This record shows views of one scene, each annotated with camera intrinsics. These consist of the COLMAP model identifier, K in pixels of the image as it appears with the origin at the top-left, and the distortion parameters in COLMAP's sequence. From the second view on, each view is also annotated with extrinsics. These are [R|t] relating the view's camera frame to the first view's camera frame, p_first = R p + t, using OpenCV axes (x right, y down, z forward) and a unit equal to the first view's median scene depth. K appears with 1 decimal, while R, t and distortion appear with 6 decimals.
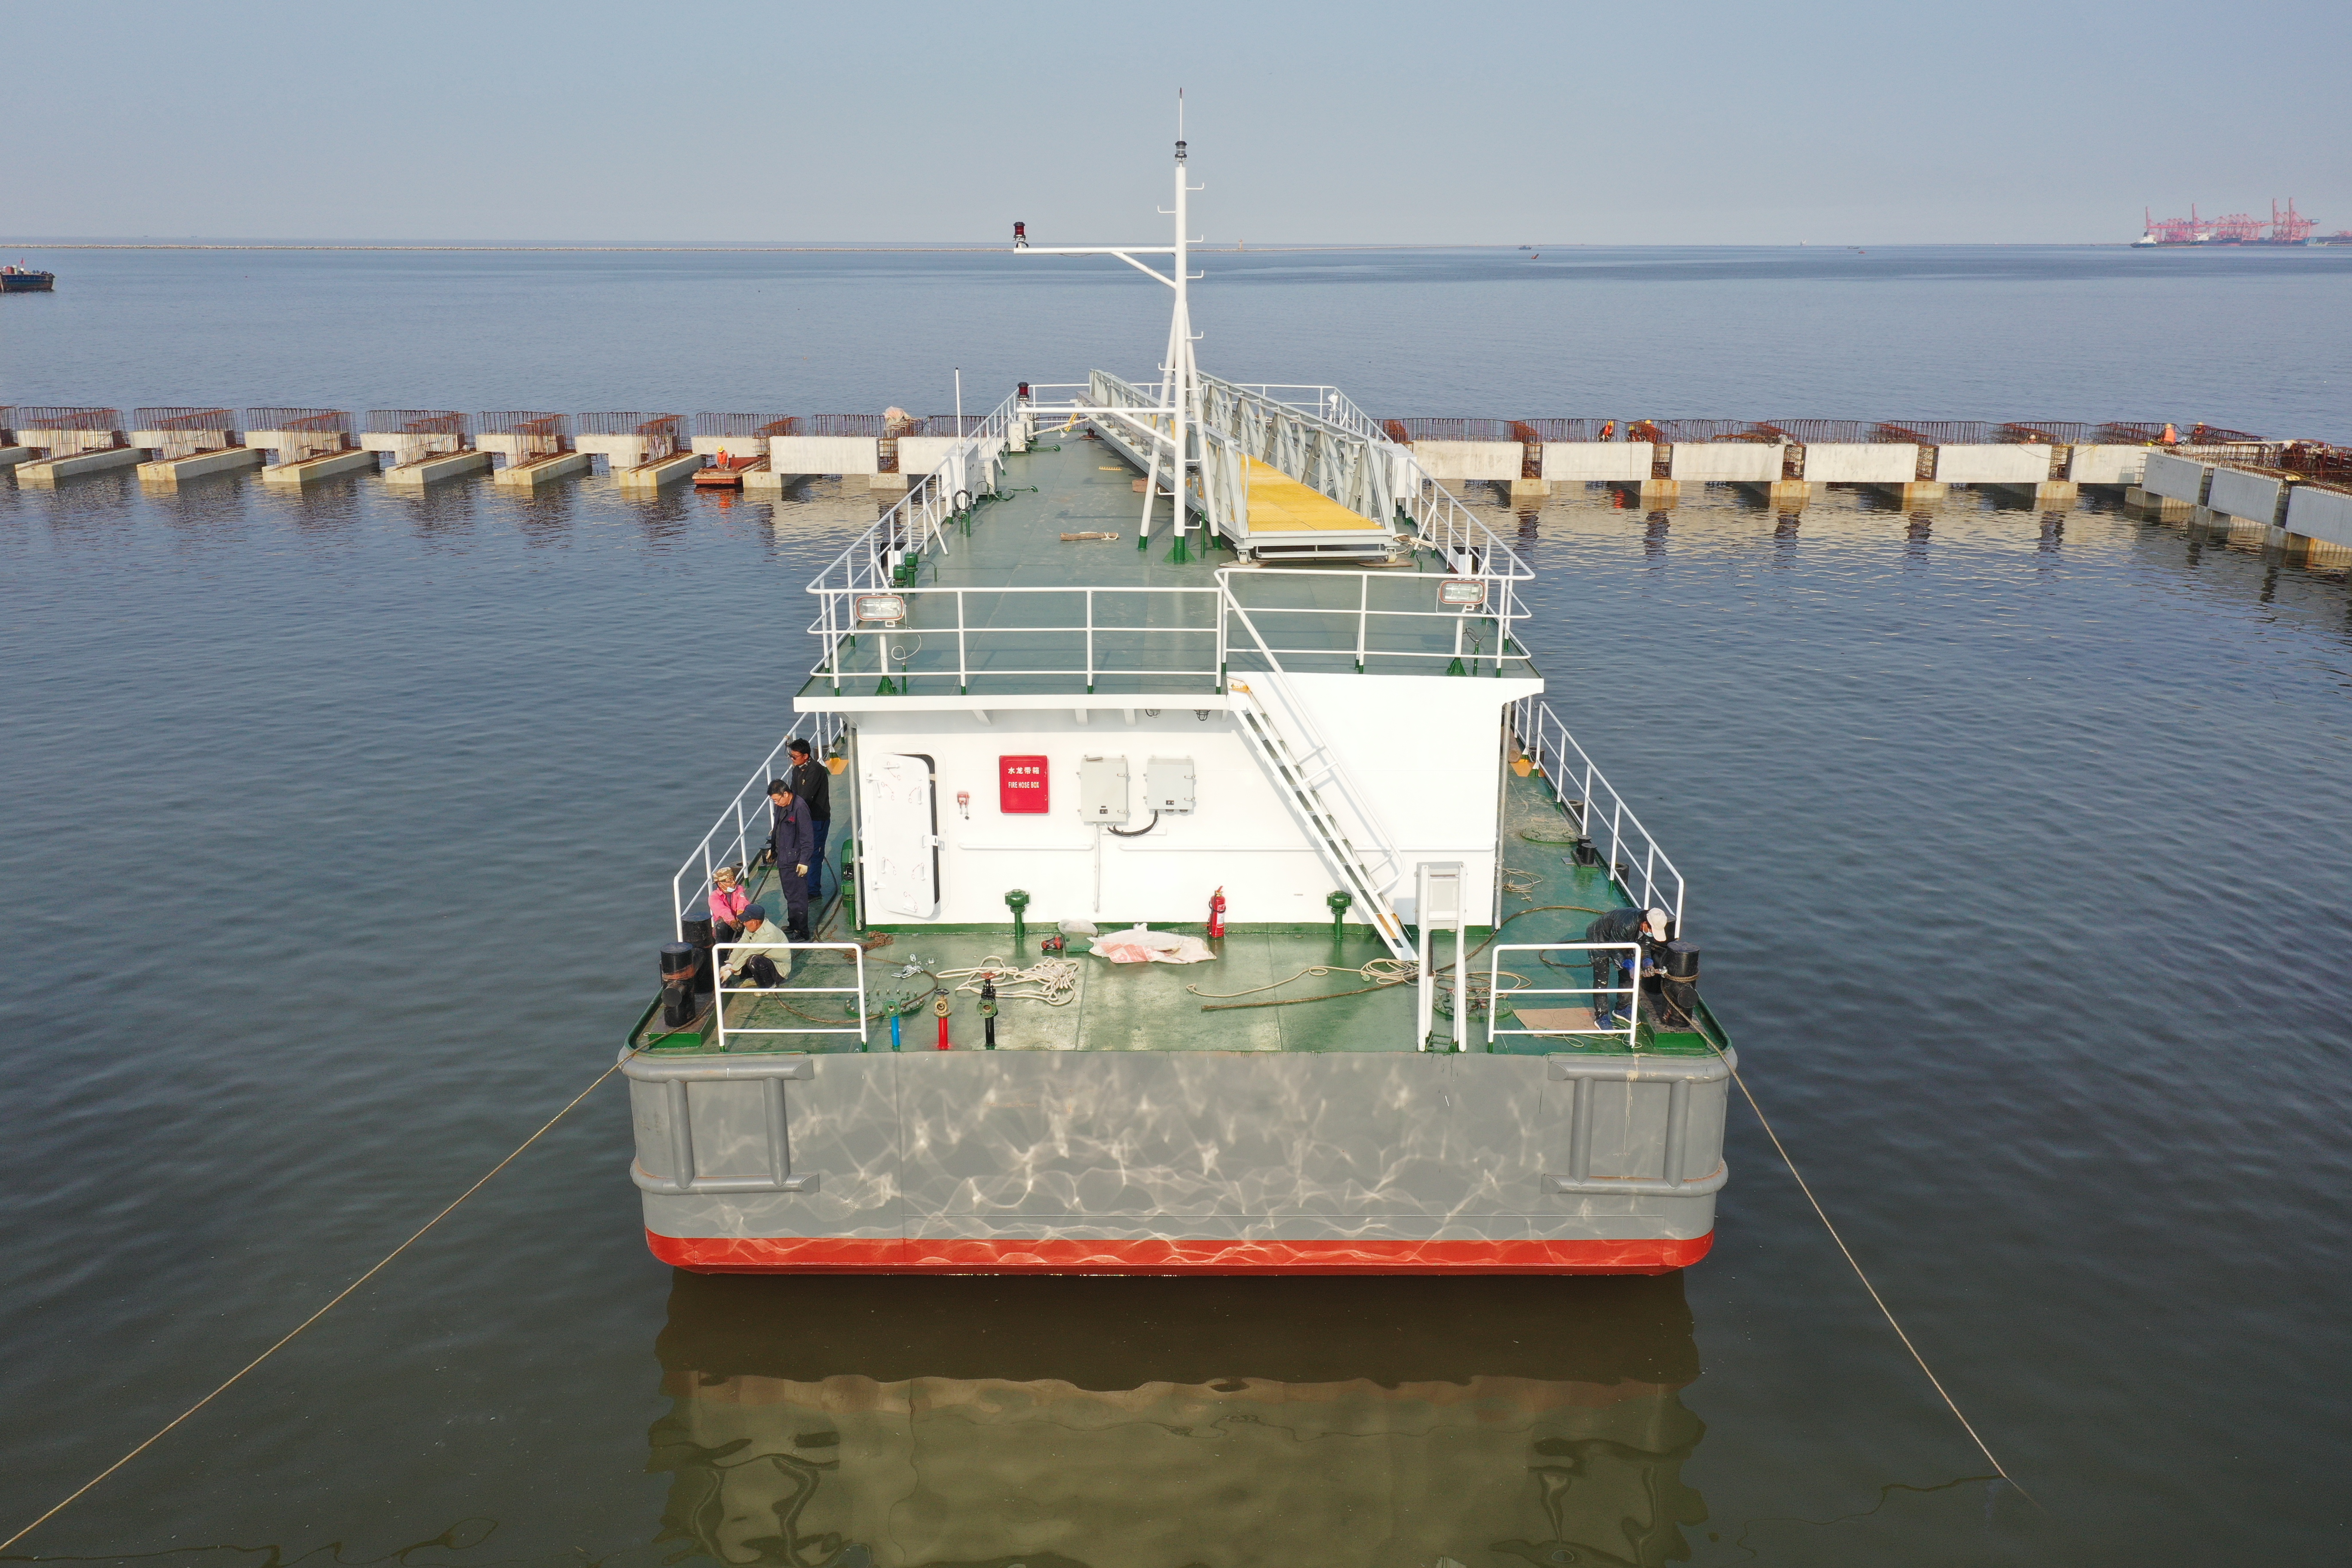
lens RADIAL K [[1863.0, 0, 1176.0], [0, 1863.0, 784.0], [0, 0, 1]] dist [0.012907, 0.003407]
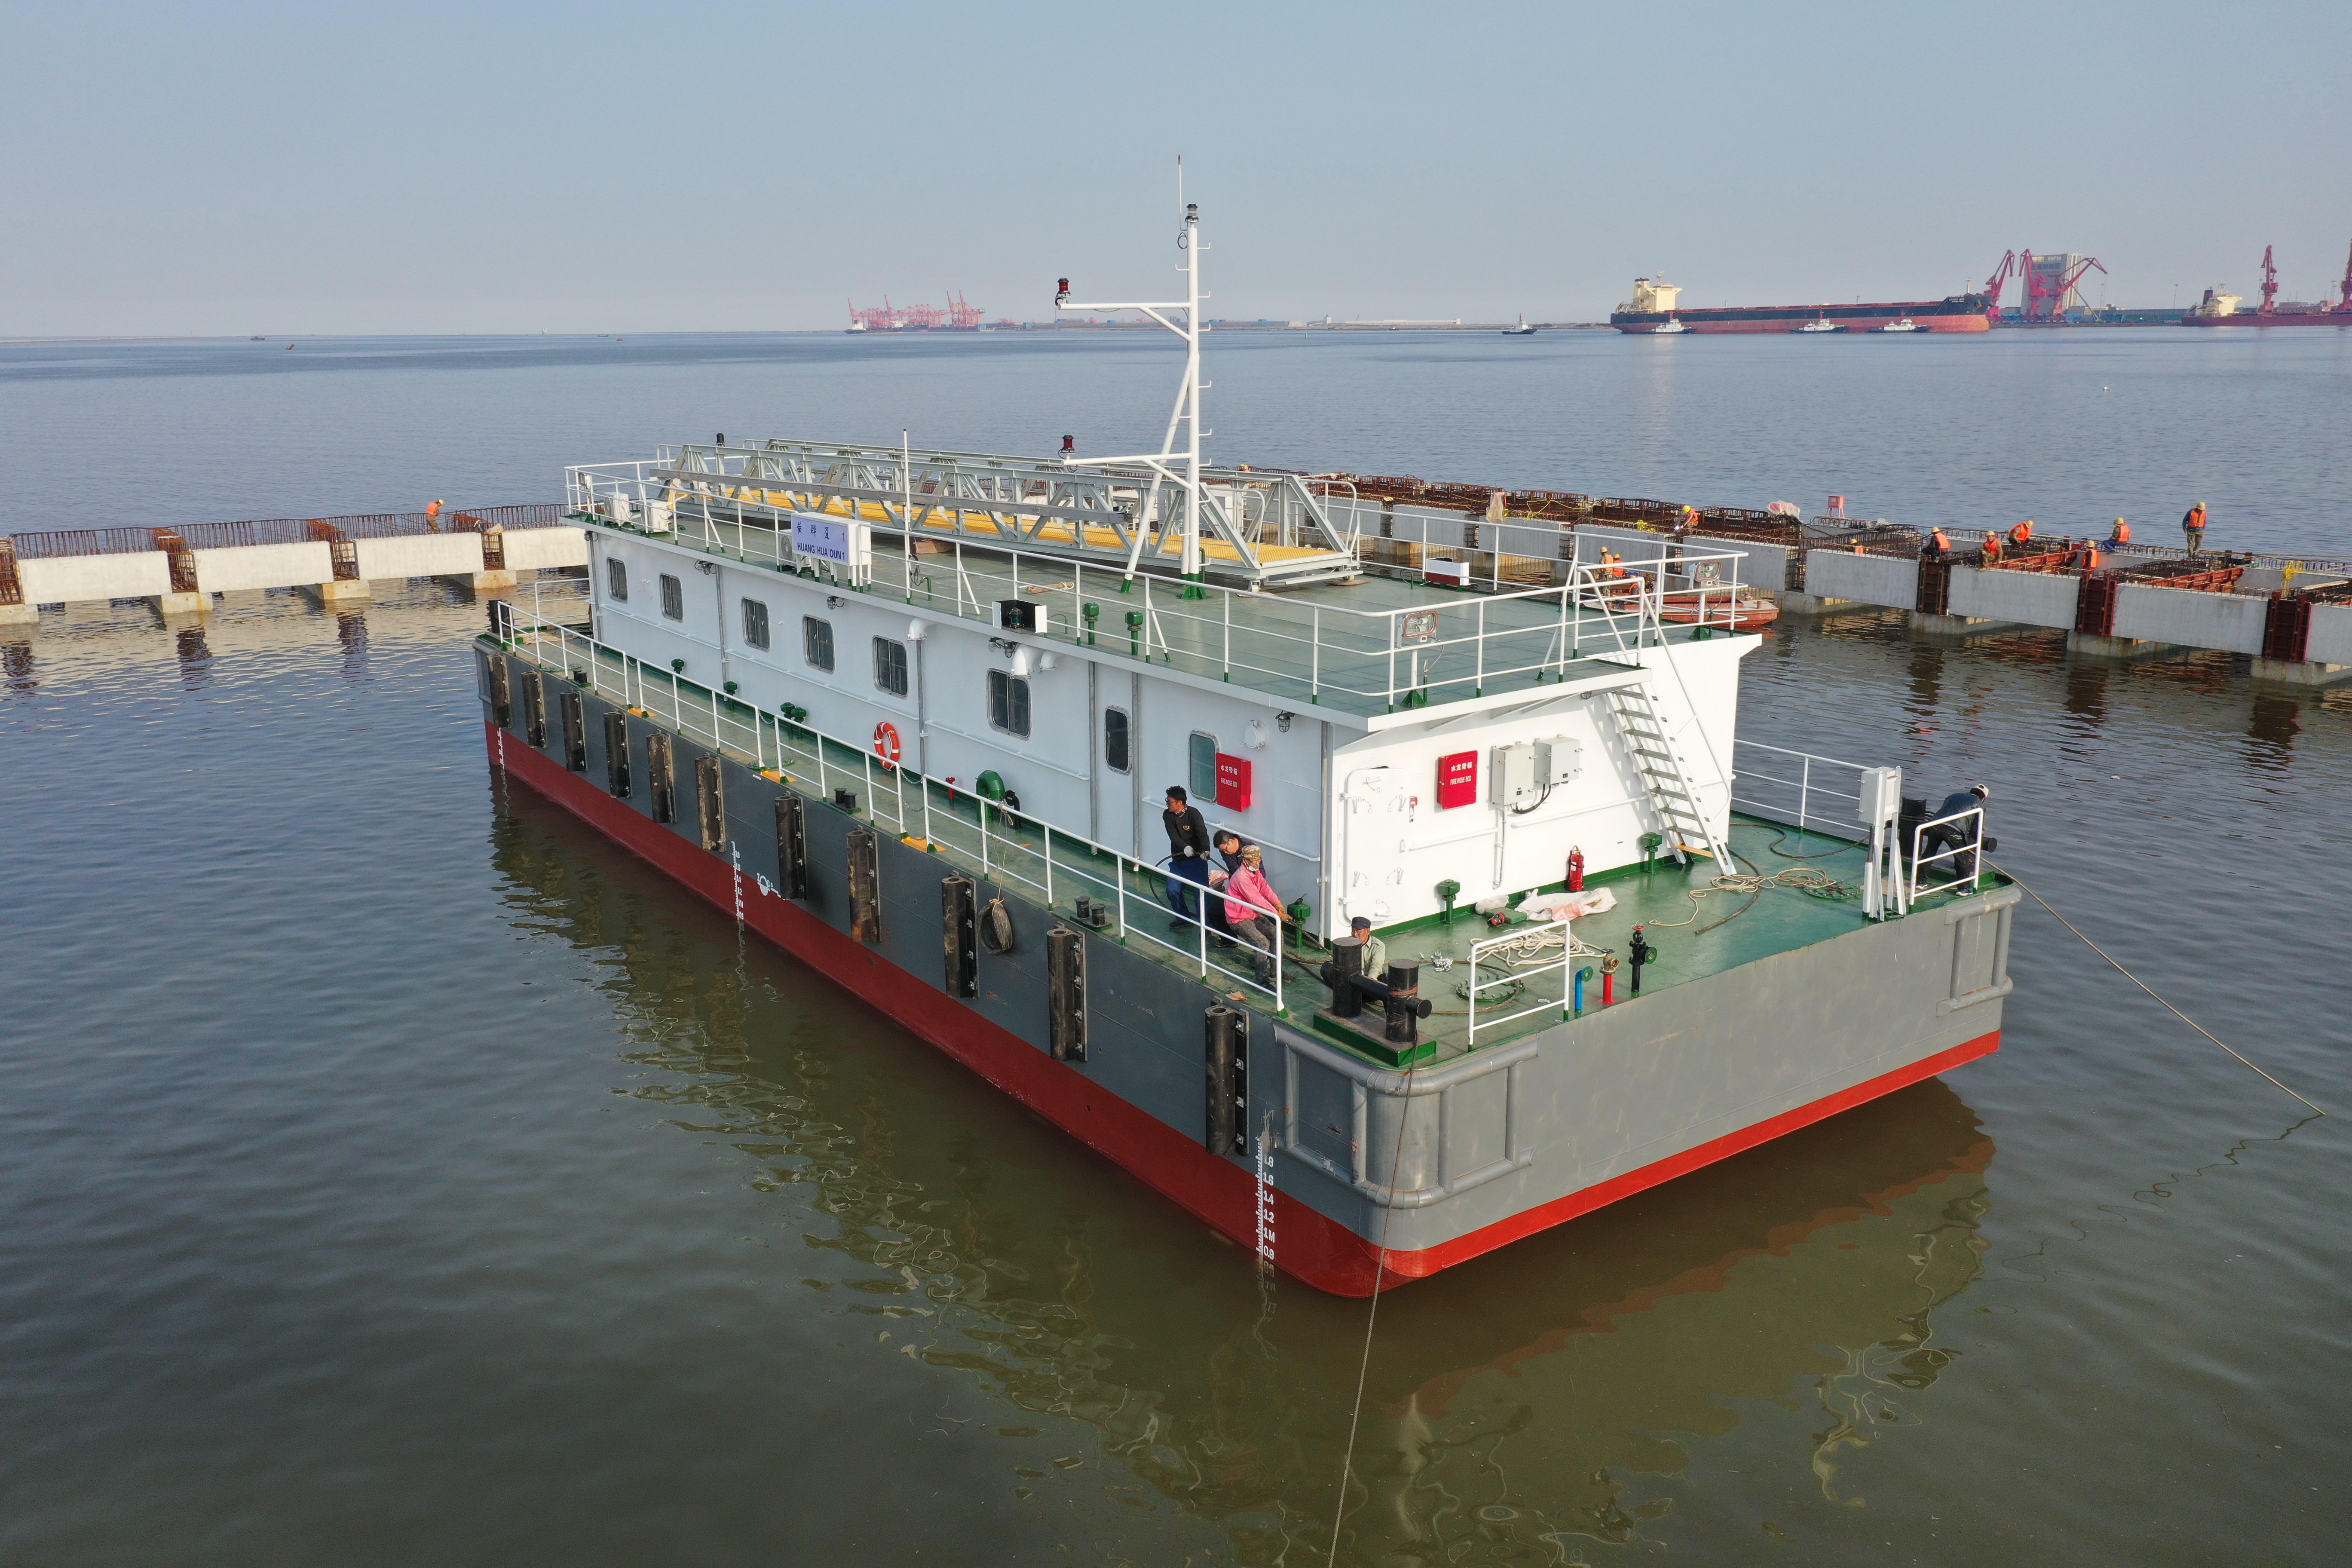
lens RADIAL K [[1863.0, 0, 1176.0], [0, 1863.0, 784.0], [0, 0, 1]] dist [0.012907, 0.003407]
pose [[0.815075, -0.147768, 0.560194, -0.813796], [0.172070, 0.985039, 0.009474, -0.035699], [-0.553213, 0.088671, 0.828307, 0.185101]]
